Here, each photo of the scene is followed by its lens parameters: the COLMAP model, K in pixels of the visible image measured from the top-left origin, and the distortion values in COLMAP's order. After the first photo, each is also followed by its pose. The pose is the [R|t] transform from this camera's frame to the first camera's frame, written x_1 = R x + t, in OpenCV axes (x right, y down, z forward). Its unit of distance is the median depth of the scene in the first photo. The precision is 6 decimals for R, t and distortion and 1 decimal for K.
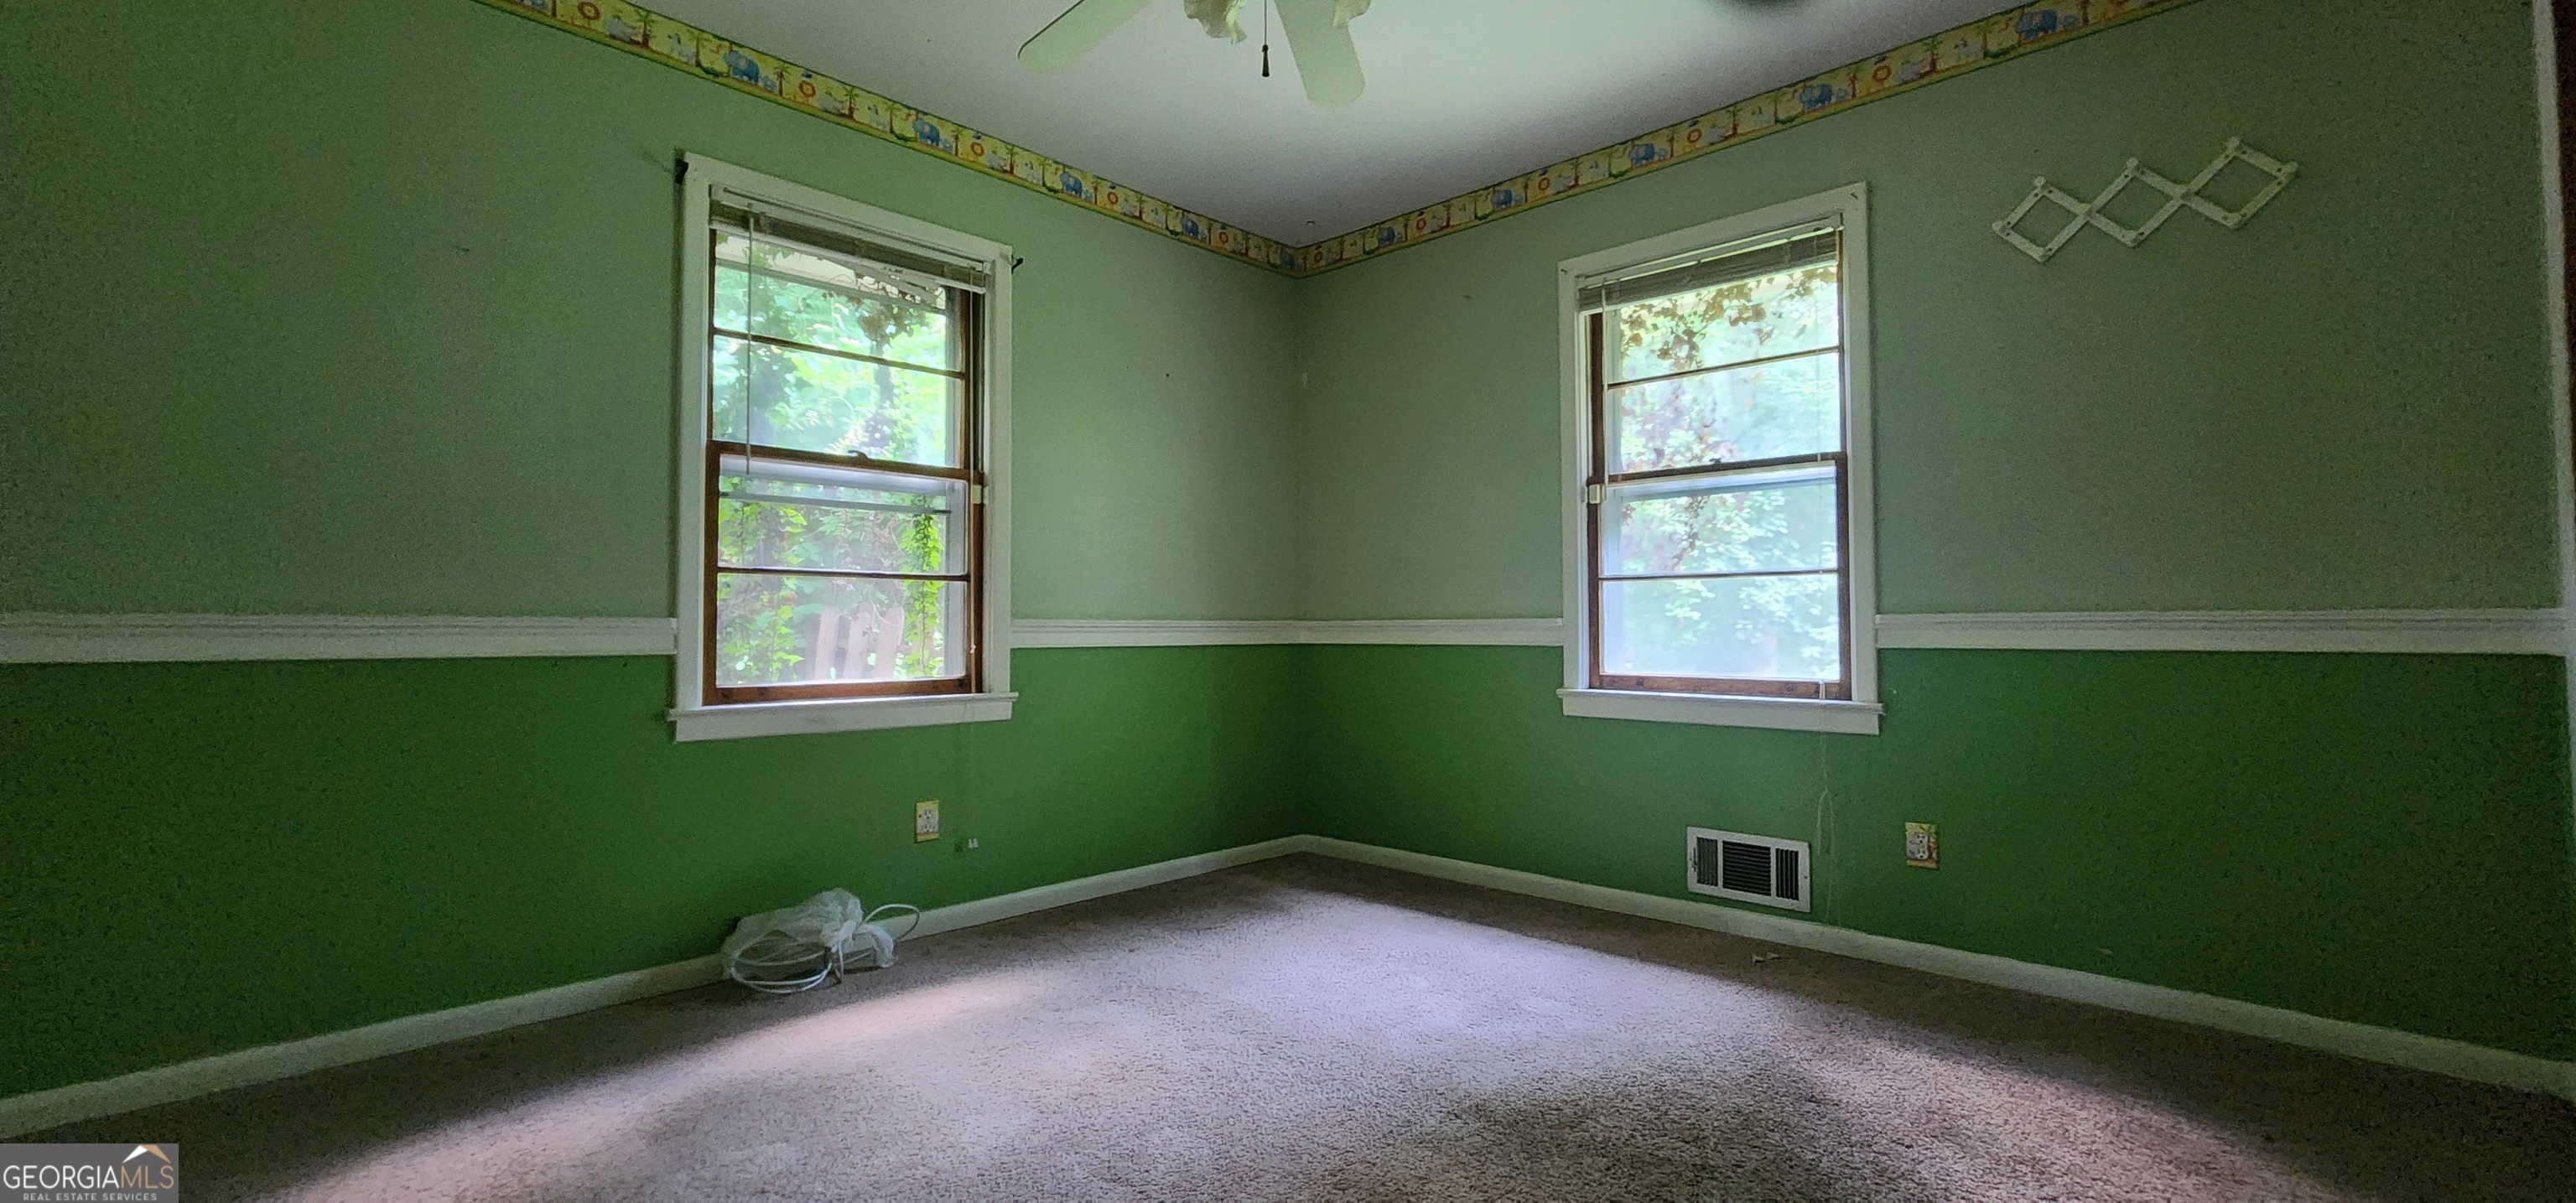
lens RADIAL K [[1068.8, 0, 1299.3], [0, 1068.8, 593.6], [0, 0, 1]] dist [-0.003517, -0.000272]
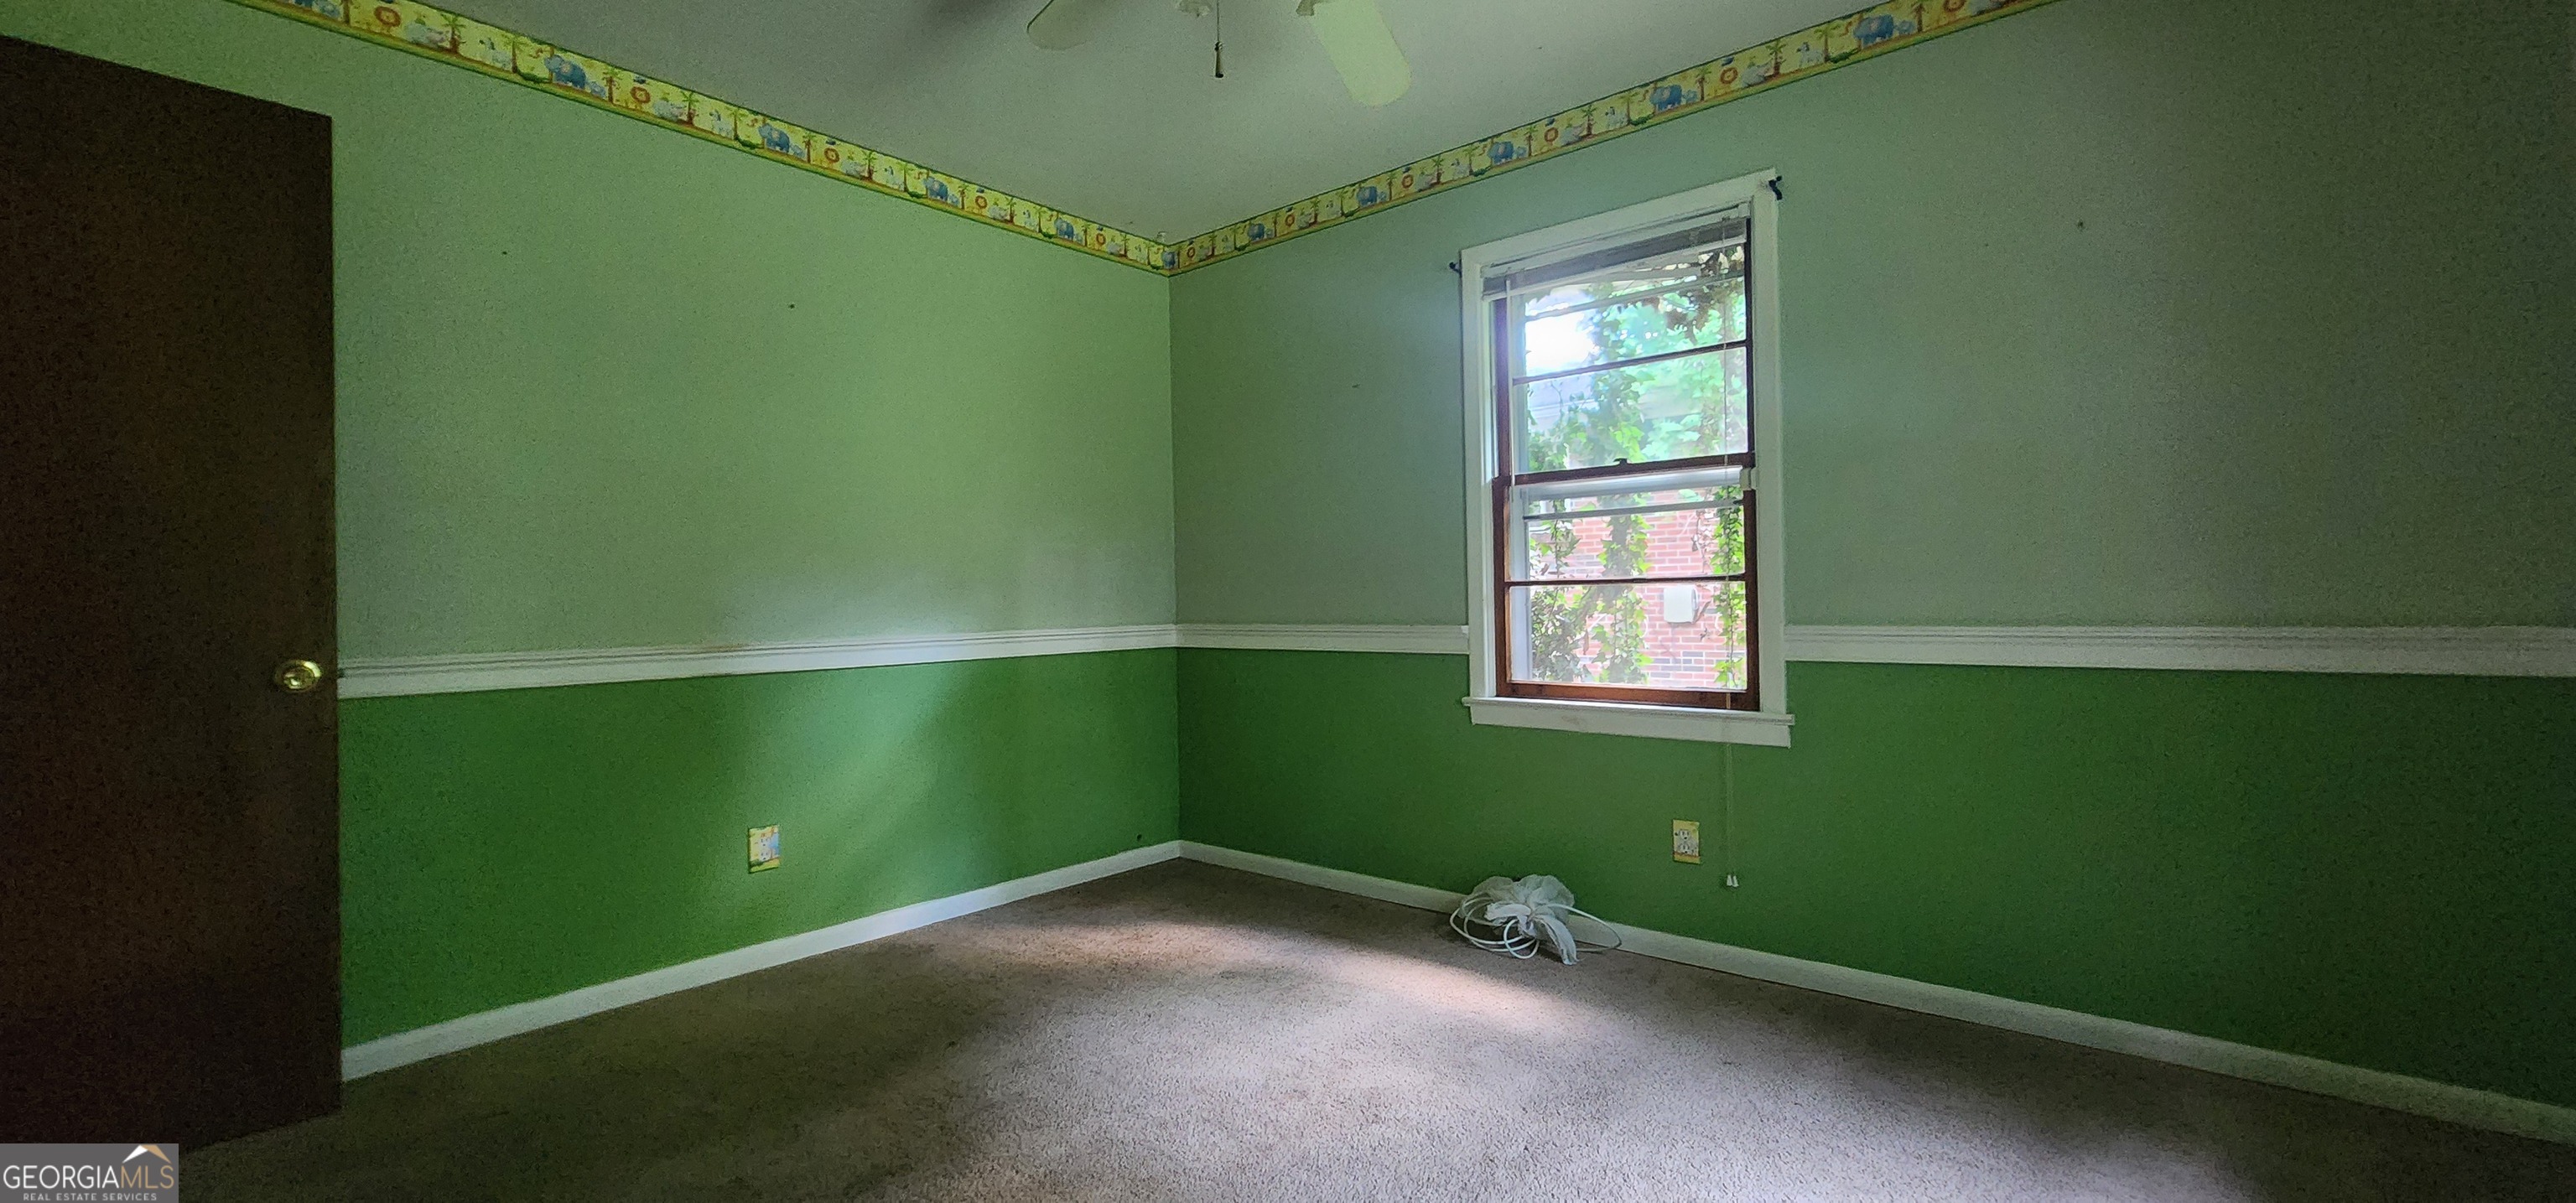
lens RADIAL K [[1010.0, 0, 1293.0], [0, 1010.0, 613.1], [0, 0, 1]] dist [-0.001026, -0.000076]
pose [[0.072094, 0.001218, -0.997397, 0.528218], [0.042311, 0.999095, 0.004279, -0.004870], [0.996500, -0.042509, 0.071977, 0.632304]]
